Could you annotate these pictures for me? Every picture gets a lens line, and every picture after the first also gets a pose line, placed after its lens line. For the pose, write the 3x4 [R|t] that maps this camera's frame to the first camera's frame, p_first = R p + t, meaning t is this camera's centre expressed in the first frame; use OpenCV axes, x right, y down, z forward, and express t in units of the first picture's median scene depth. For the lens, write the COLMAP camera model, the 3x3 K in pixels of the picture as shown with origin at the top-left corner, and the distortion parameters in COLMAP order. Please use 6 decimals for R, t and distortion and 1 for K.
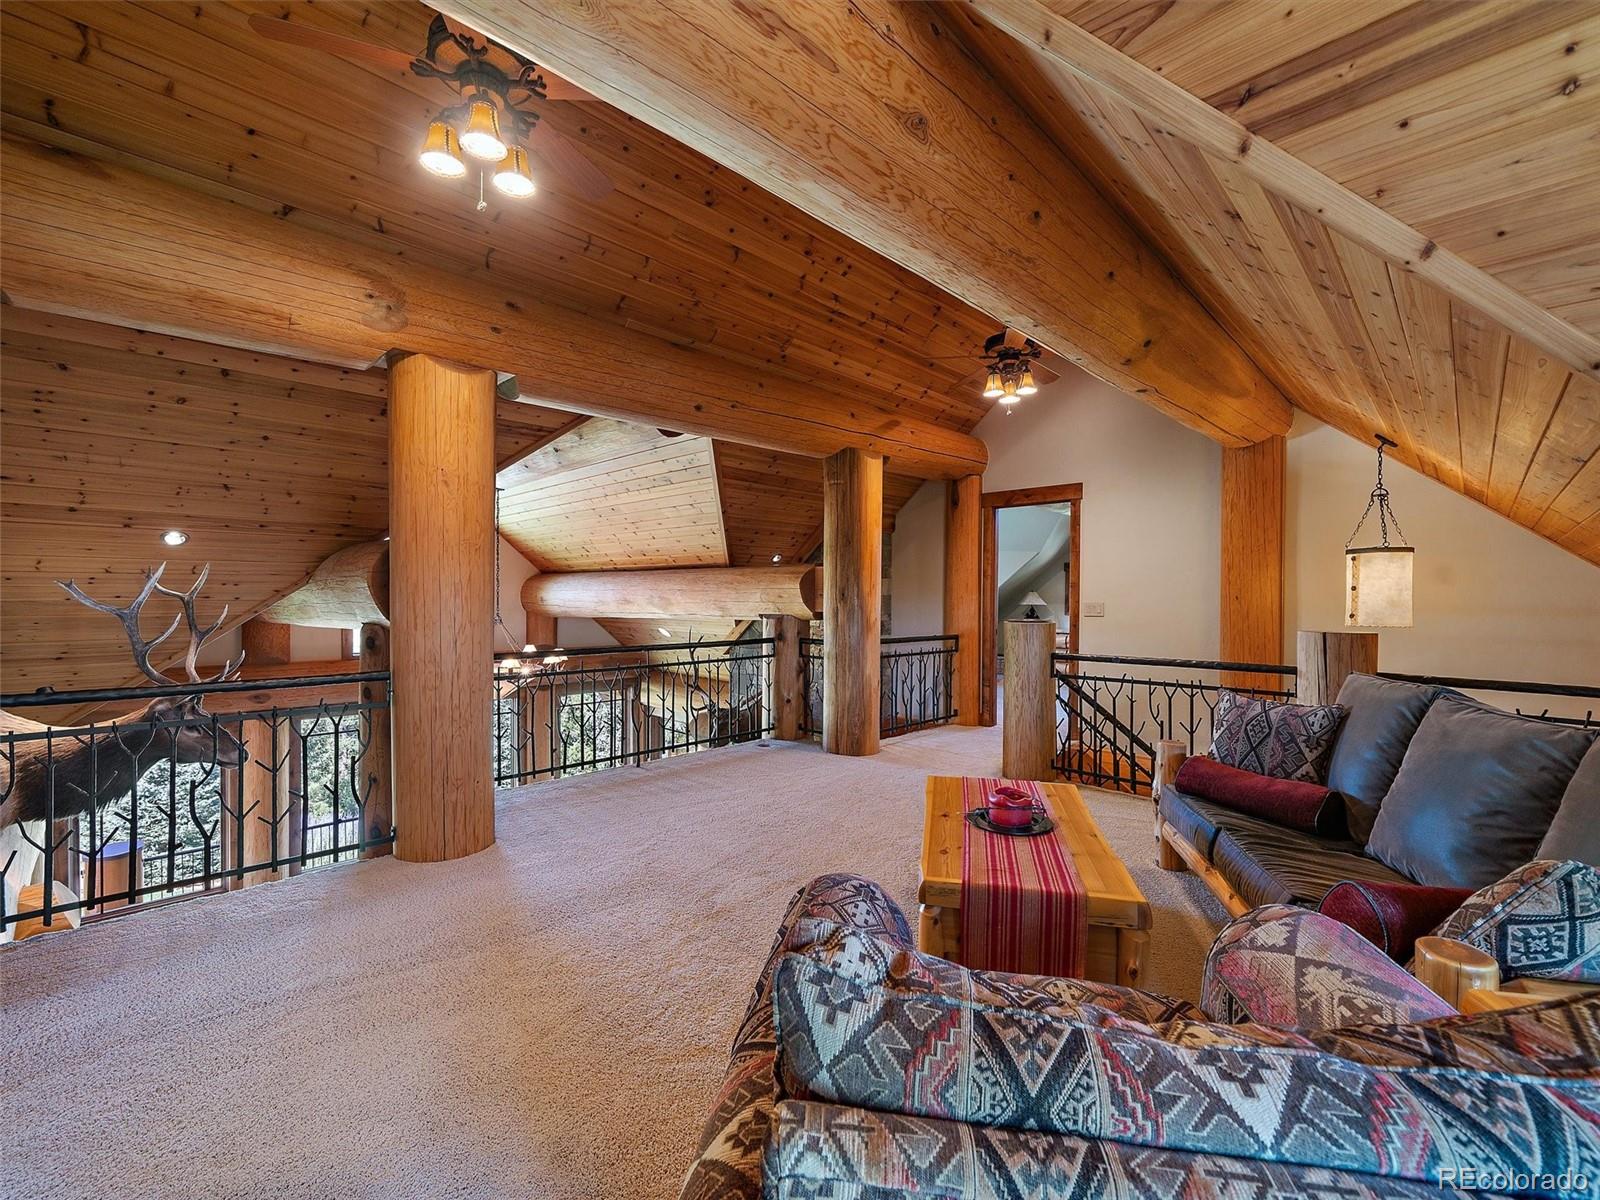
lens RADIAL K [[666.7, 0, 780.4], [0, 666.7, 597.0], [0, 0, 1]] dist [-0.002755, -0.000552]
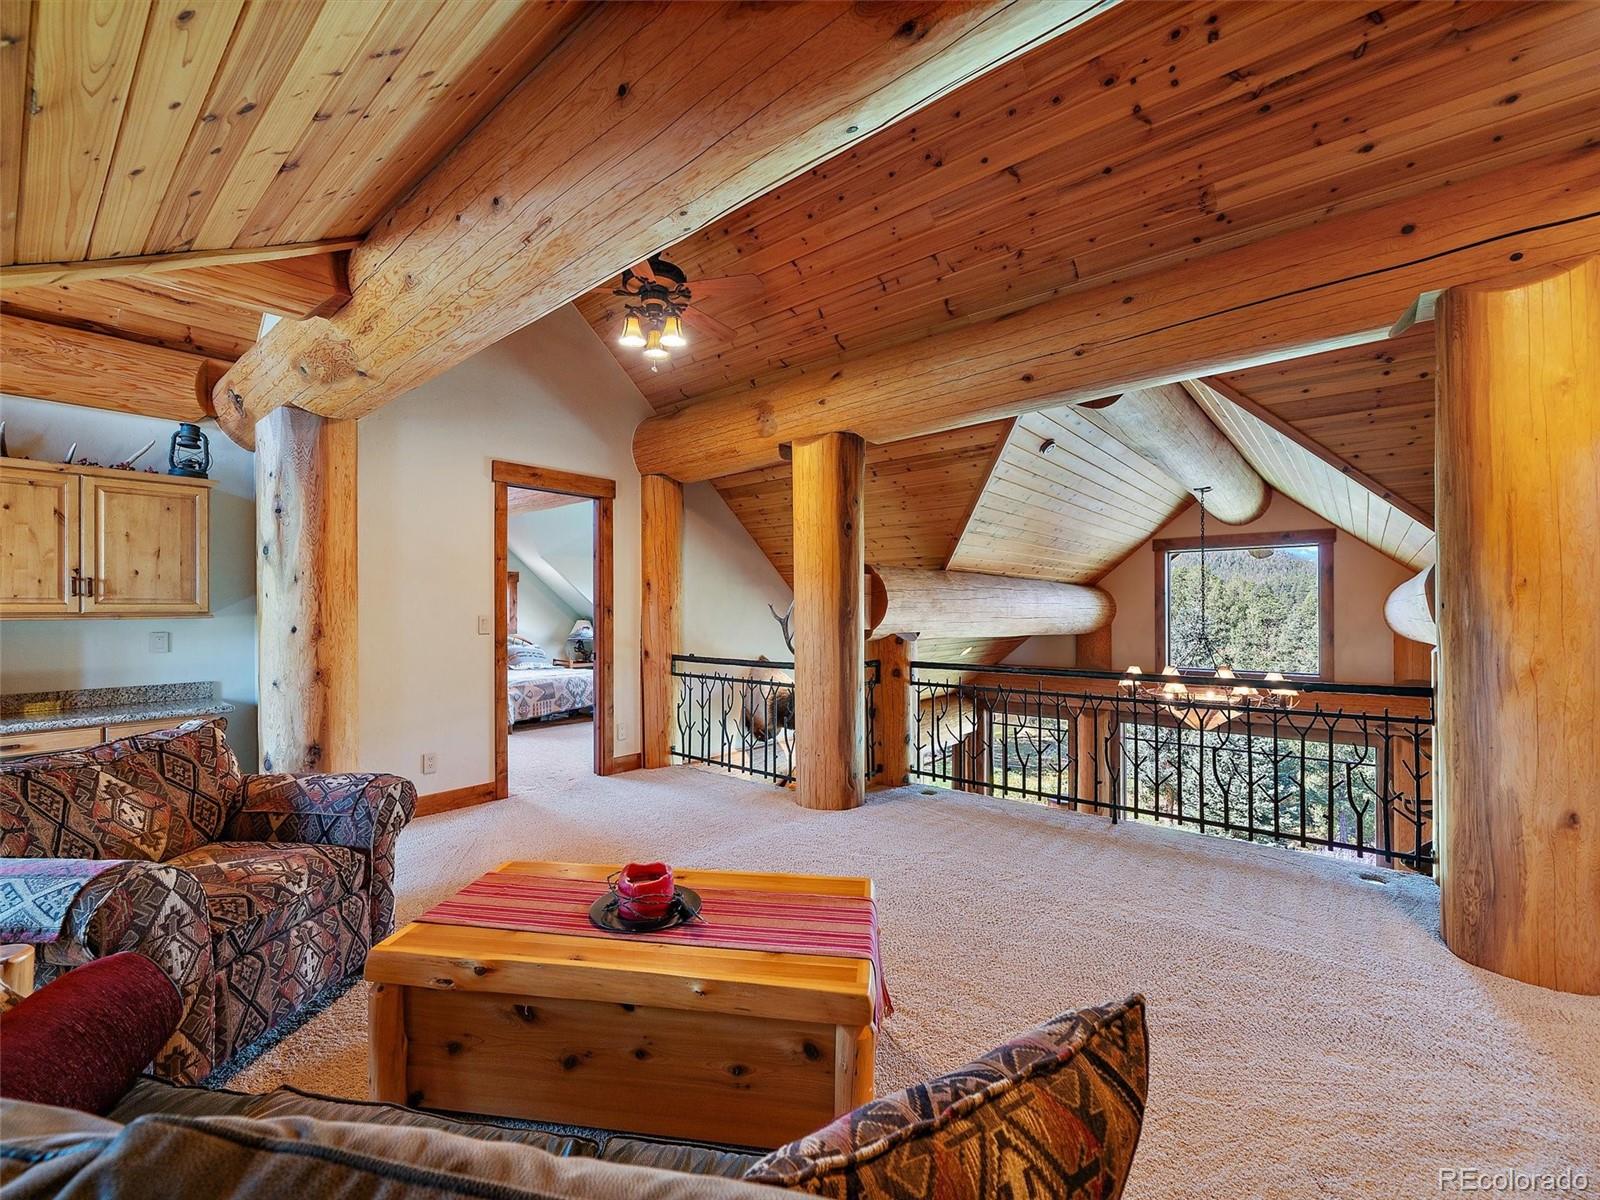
lens RADIAL K [[675.4, 0, 800.0], [0, 675.4, 600.0], [0, 0, 1]] dist [0.001012, -0.000179]
pose [[0.115186, -0.018924, -0.993164, 0.706255], [-0.000915, 0.999816, -0.019157, 0.003097], [0.993344, 0.003115, 0.115147, 0.677188]]
